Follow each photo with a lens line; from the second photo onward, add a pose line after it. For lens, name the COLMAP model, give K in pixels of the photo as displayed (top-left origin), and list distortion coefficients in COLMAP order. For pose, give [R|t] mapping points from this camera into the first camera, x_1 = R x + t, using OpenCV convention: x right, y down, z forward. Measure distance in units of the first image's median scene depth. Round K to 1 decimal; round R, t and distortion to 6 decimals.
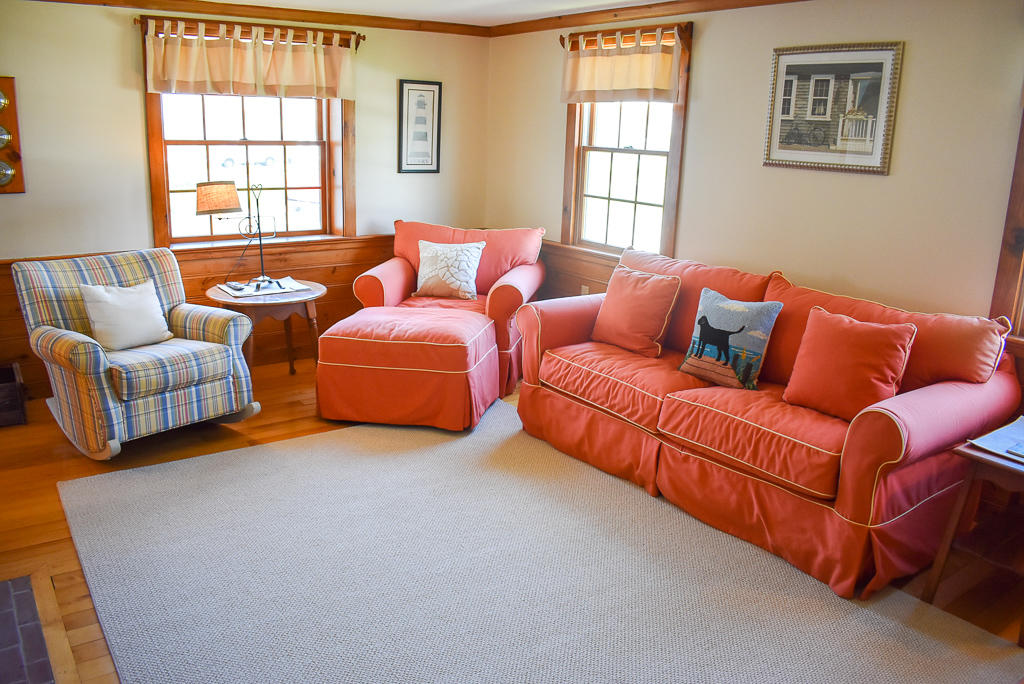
lens RADIAL K [[803.3, 0, 510.0], [0, 803.3, 341.1], [0, 0, 1]] dist [-0.094670, 0.017043]
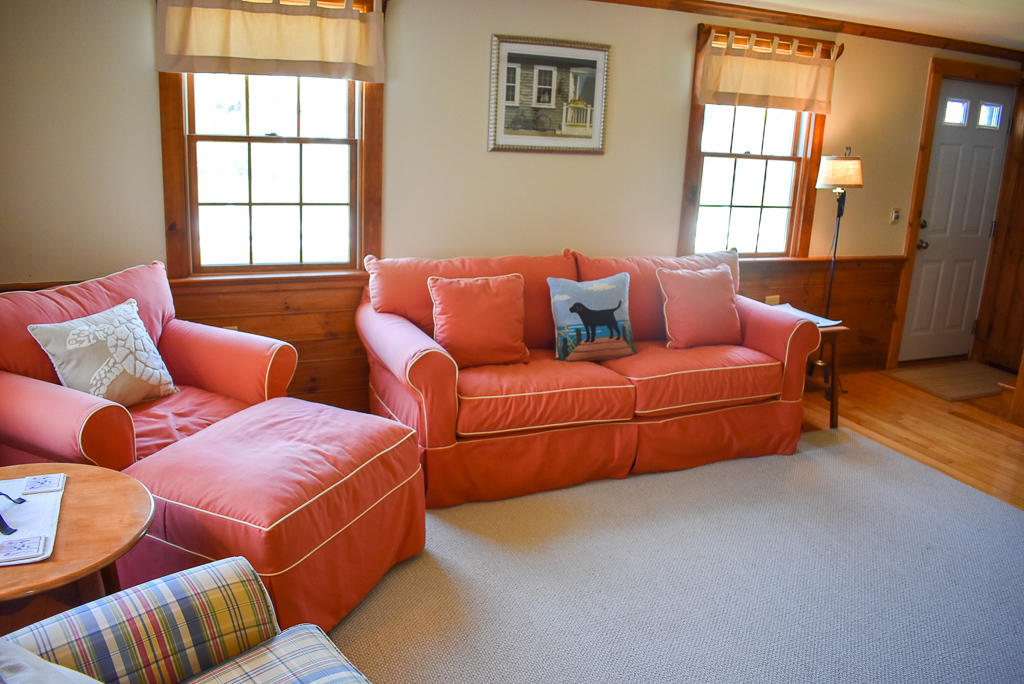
lens RADIAL K [[803.3, 0, 509.1], [0, 803.3, 343.7], [0, 0, 1]] dist [-0.094670, 0.017043]
pose [[0.228058, -0.279631, 0.932629, -0.753528], [0.211952, 0.949158, 0.232758, -0.239645], [-0.950298, 0.144590, 0.275731, 0.795634]]
